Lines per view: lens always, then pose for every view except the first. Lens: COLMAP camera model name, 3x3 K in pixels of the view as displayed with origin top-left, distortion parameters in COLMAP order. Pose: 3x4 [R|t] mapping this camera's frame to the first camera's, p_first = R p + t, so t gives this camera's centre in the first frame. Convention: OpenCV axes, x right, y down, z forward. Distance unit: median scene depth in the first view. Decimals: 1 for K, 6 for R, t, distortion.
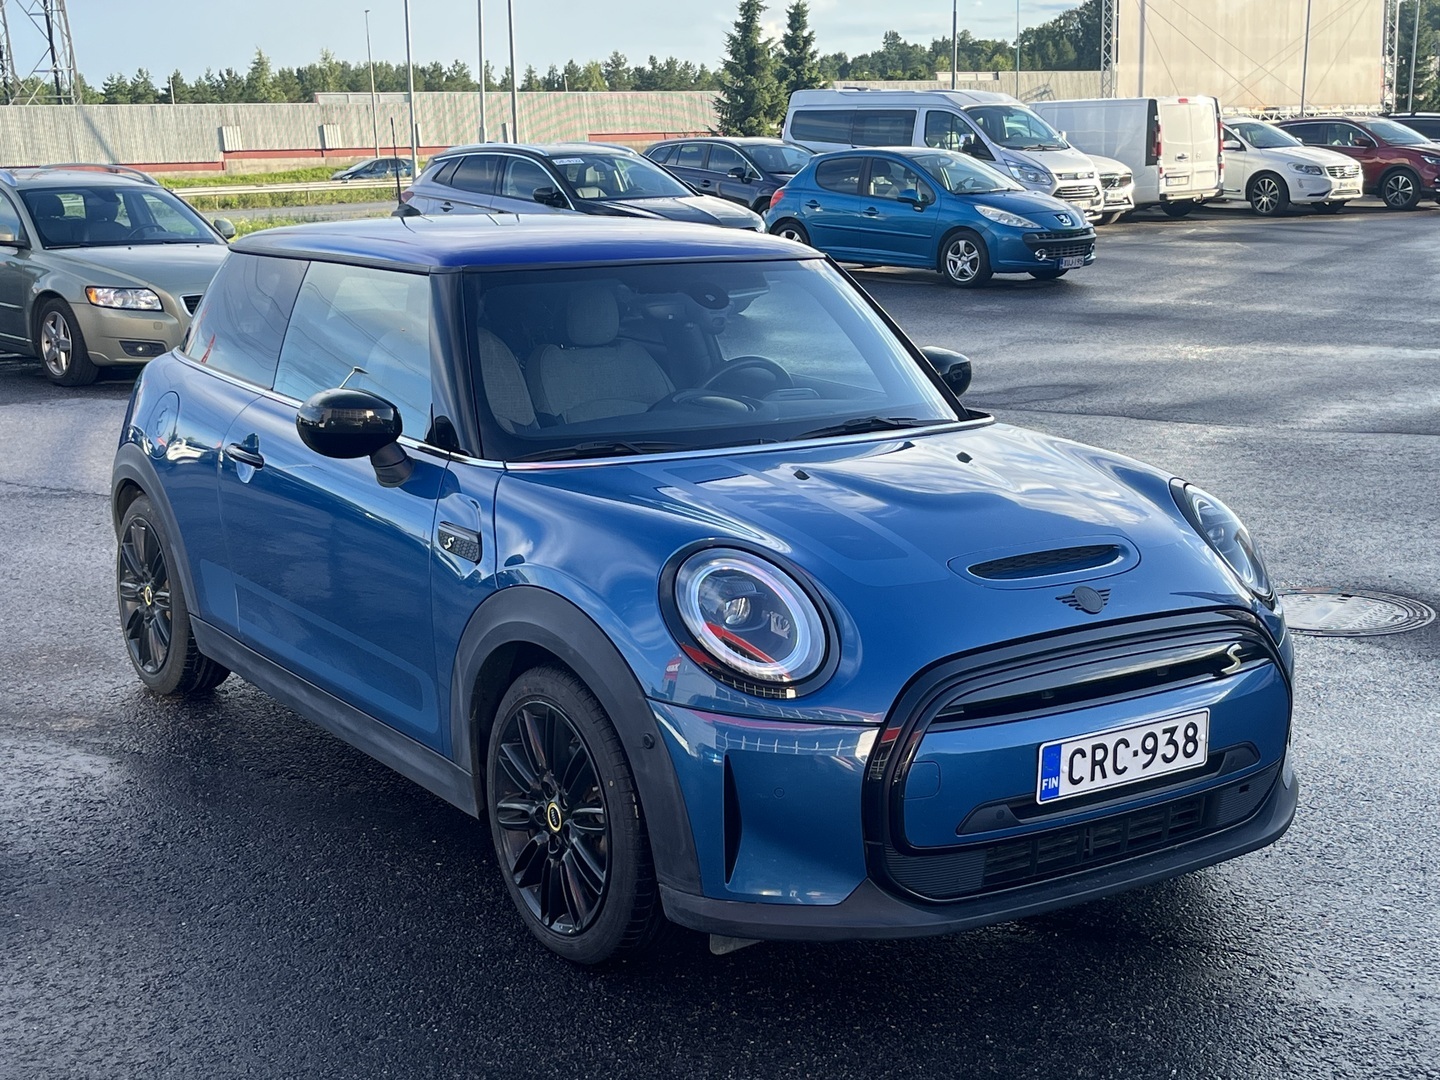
lens RADIAL K [[2006.5, 0, 720.0], [0, 2006.5, 540.0], [0, 0, 1]] dist [0.117870, -0.289320]
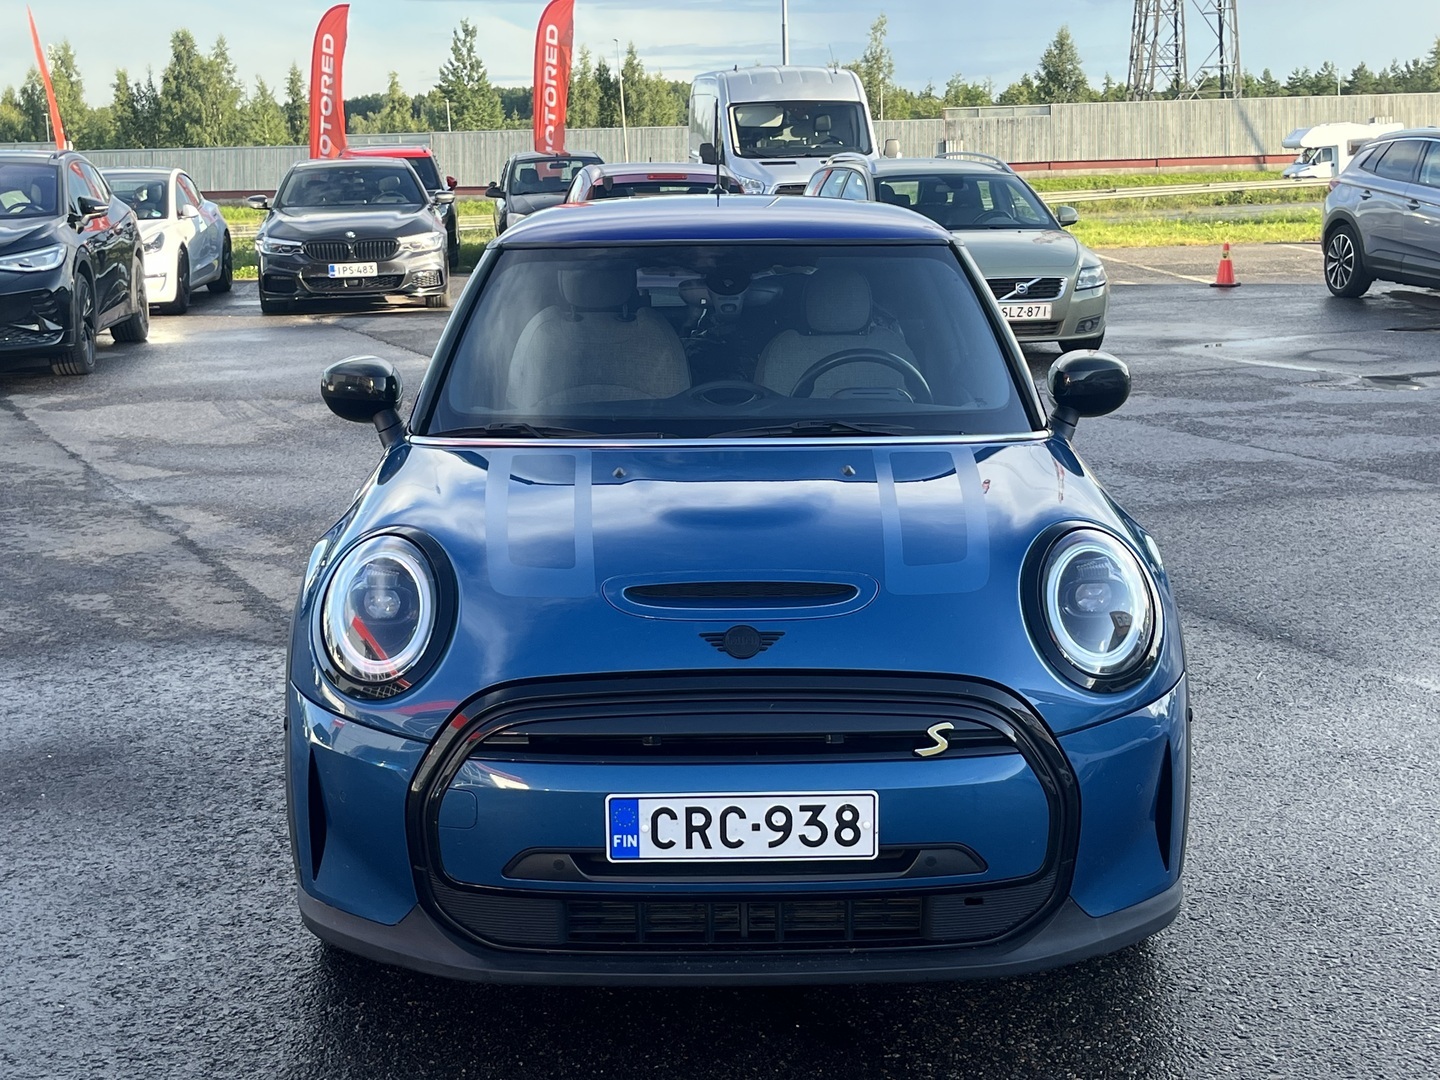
lens RADIAL K [[1946.4, 0, 720.0], [0, 1946.4, 540.0], [0, 0, 1]] dist [0.143389, -0.414334]
pose [[0.842002, 0.105745, -0.529010, 0.611305], [-0.100859, 0.994167, 0.038194, -0.044633], [0.529963, 0.021196, 0.847756, 0.286442]]
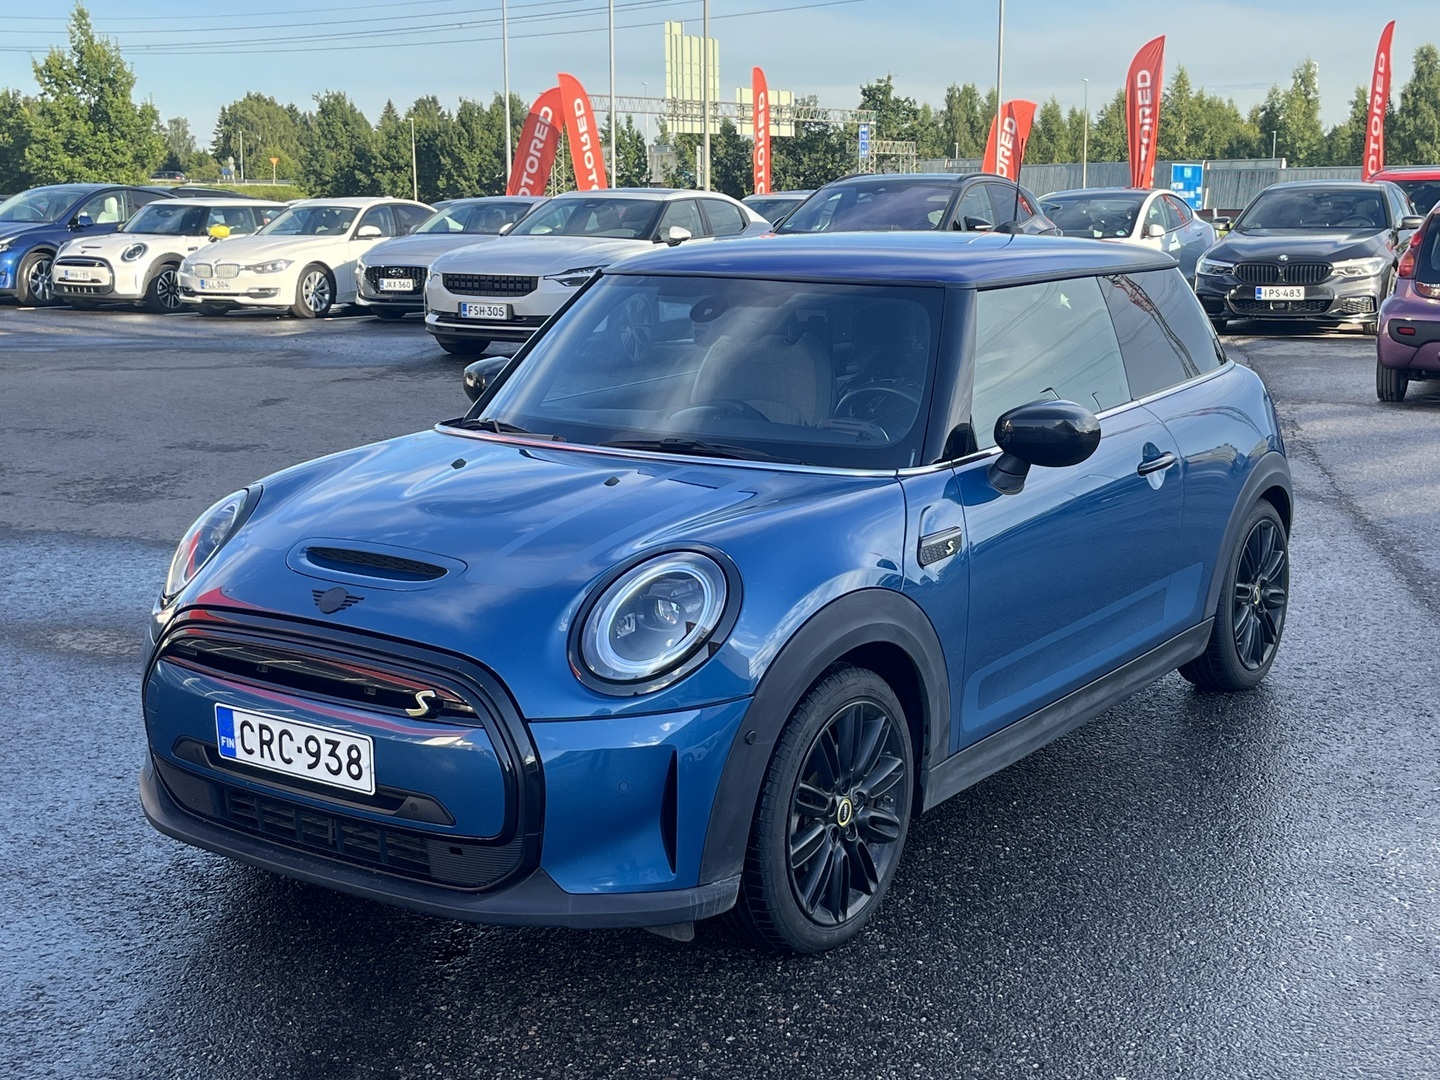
lens RADIAL K [[1946.4, 0, 720.0], [0, 1946.4, 540.0], [0, 0, 1]] dist [0.143389, -0.414334]
pose [[0.369227, 0.181430, -0.911457, 1.177177], [-0.182883, 0.975766, 0.120145, -0.159674], [0.911167, 0.122330, 0.393460, 0.779021]]
